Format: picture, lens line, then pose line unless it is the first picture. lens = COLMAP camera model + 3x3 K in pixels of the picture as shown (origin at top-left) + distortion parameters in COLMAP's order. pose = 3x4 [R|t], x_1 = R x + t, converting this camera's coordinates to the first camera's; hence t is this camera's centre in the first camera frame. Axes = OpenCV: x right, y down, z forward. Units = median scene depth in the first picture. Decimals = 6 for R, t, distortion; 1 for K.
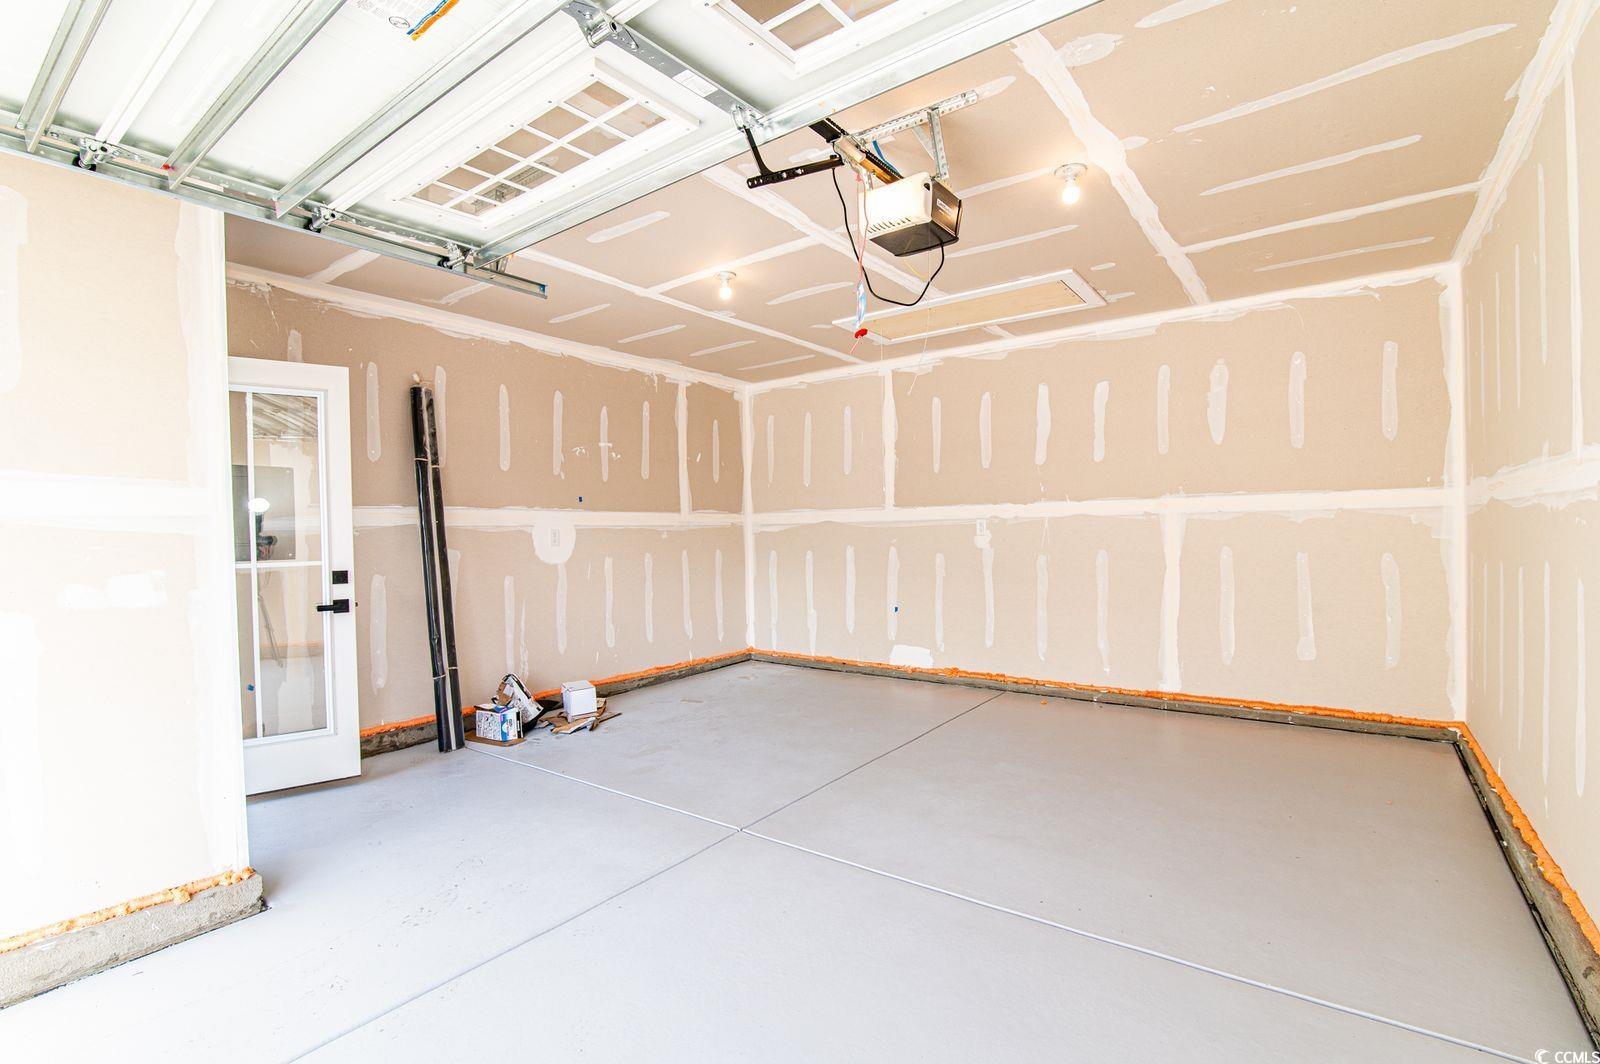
lens RADIAL K [[729.3, 0, 798.0], [0, 729.3, 537.8], [0, 0, 1]] dist [-0.019276, 0.000121]
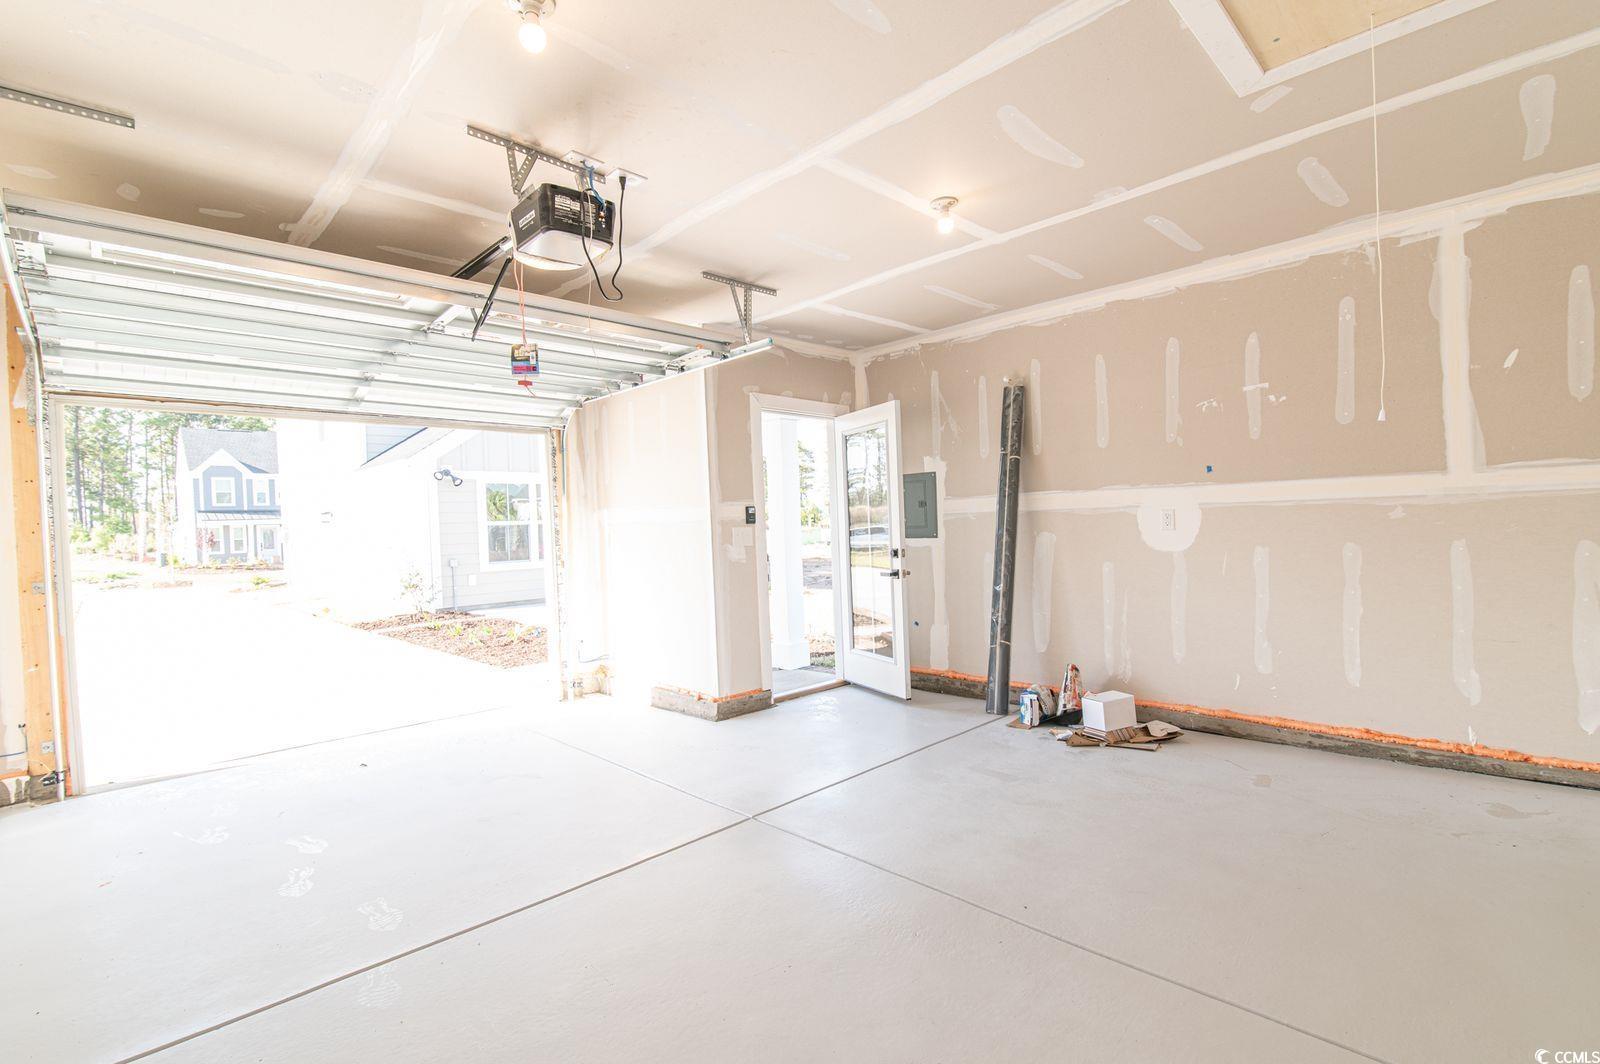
lens RADIAL K [[729.3, 0, 798.0], [0, 729.3, 537.8], [0, 0, 1]] dist [-0.019276, 0.000121]
pose [[-0.155413, 0.042683, -0.986927, 0.536770], [0.030946, 0.998786, 0.038323, -0.023957], [0.987365, -0.024586, -0.156545, 0.713638]]
